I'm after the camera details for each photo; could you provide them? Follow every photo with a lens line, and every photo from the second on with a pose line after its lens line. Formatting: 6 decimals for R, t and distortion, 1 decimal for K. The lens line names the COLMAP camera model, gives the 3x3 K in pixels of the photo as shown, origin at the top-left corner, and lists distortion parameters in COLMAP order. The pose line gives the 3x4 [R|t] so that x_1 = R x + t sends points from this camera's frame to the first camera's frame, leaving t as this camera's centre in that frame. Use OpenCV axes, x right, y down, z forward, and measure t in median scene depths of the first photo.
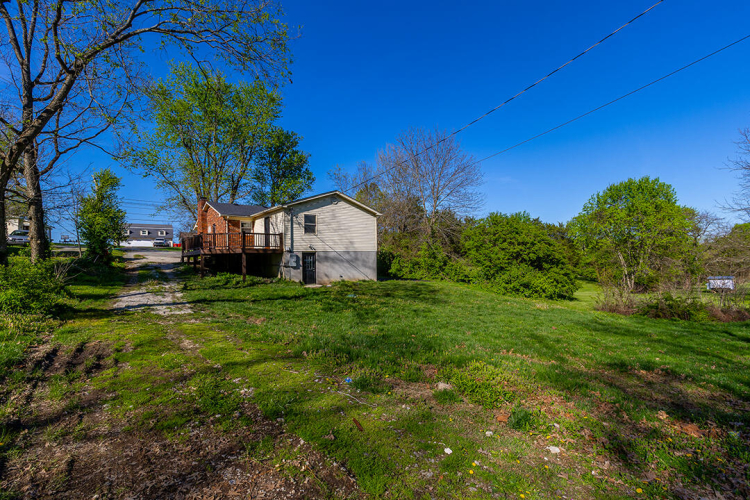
lens RADIAL K [[343.3, 0, 375.3], [0, 343.3, 252.8], [0, 0, 1]] dist [-0.002693, -0.000046]
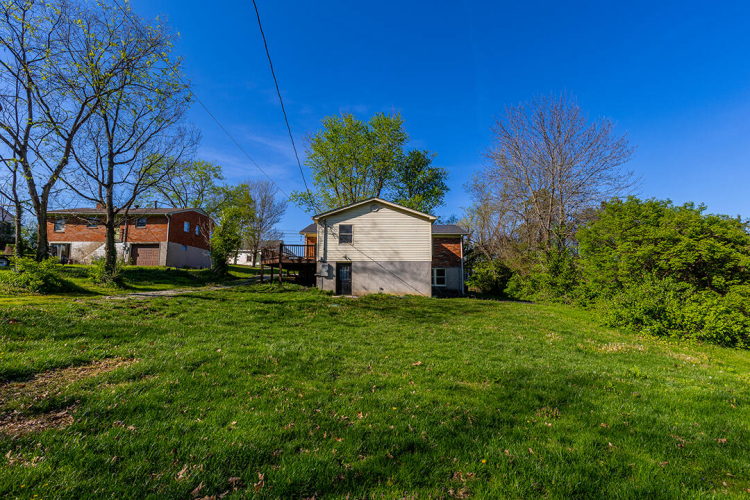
lens RADIAL K [[343.3, 0, 370.9], [0, 343.3, 251.3], [0, 0, 1]] dist [-0.002693, -0.000046]
pose [[0.771578, -0.046798, -0.634411, 0.483256], [-0.007249, 0.996579, -0.082331, 0.046184], [0.636093, 0.068124, 0.768599, 0.283052]]
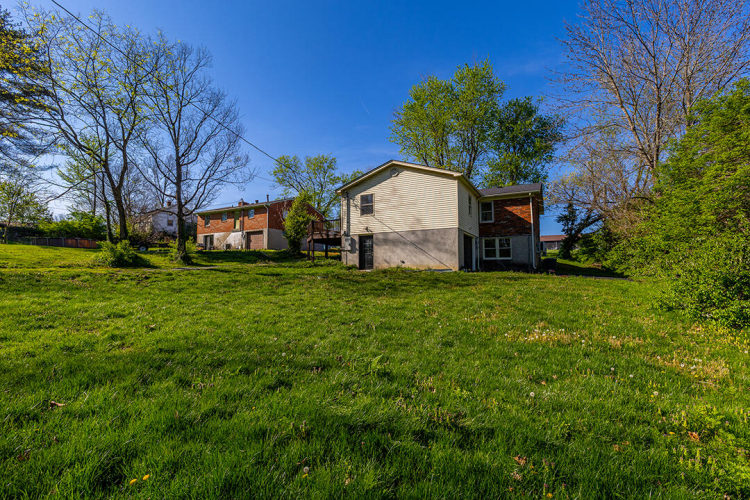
lens RADIAL K [[343.3, 0, 369.8], [0, 343.3, 252.6], [0, 0, 1]] dist [-0.002693, -0.000046]
pose [[0.387751, -0.036345, -0.921047, 0.650777], [0.011682, 0.999336, -0.034516, 0.076609], [0.921690, 0.002624, 0.387918, 0.635816]]
